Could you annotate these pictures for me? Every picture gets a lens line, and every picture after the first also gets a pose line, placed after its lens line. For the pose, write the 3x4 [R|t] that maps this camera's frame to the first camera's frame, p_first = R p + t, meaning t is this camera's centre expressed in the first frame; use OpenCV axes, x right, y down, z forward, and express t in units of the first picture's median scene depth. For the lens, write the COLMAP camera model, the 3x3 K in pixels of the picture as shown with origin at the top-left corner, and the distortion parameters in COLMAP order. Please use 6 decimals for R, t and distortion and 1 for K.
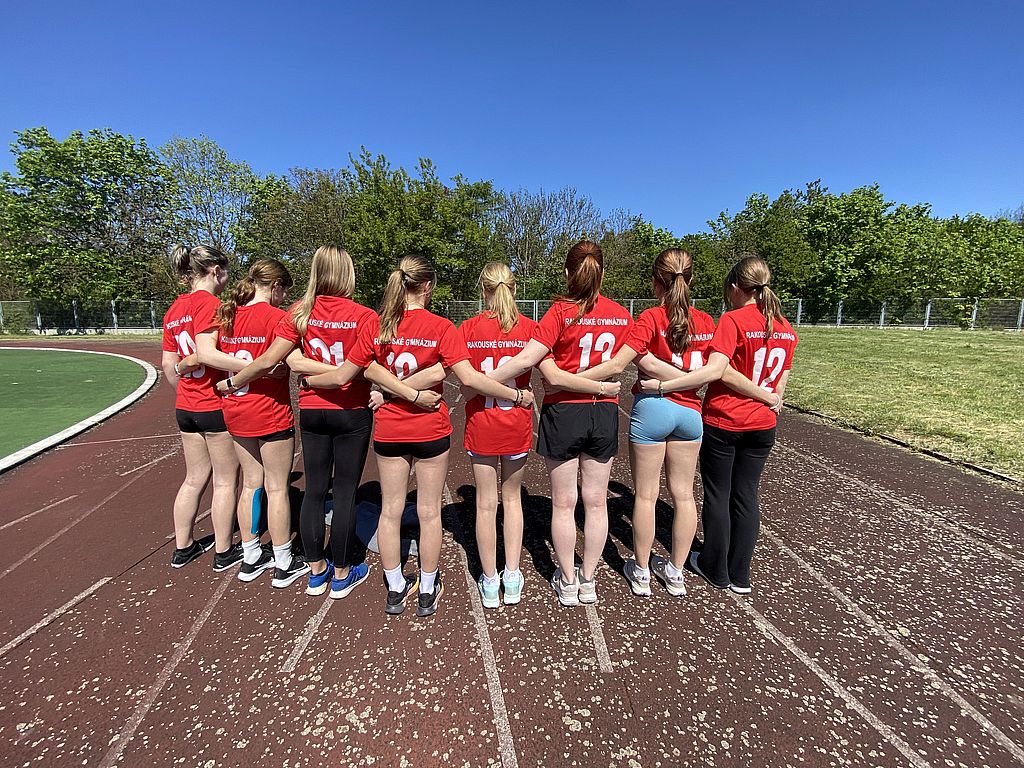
lens RADIAL K [[421.2, 0, 512.0], [0, 421.2, 384.0], [0, 0, 1]] dist [0.014341, -0.019094]
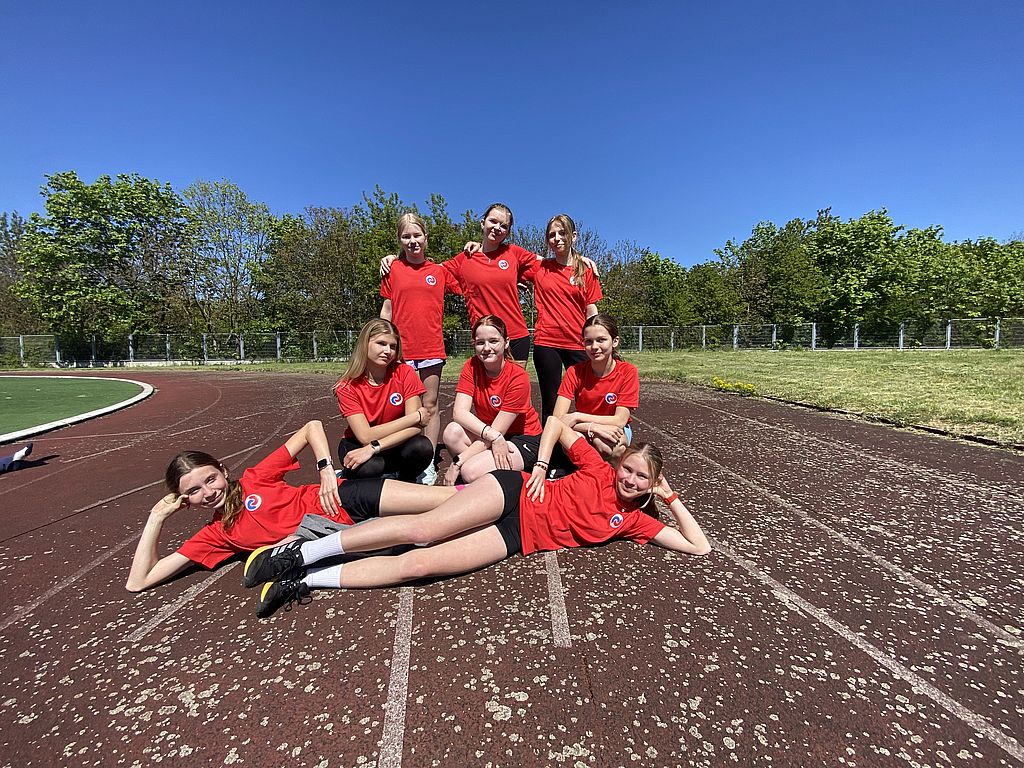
lens RADIAL K [[421.2, 0, 512.0], [0, 421.2, 384.0], [0, 0, 1]] dist [0.014341, -0.019094]
pose [[0.999487, -0.011301, -0.029955, 0.141926], [0.008694, 0.996278, -0.085755, 0.257683], [0.030813, 0.085451, 0.995866, 0.214383]]
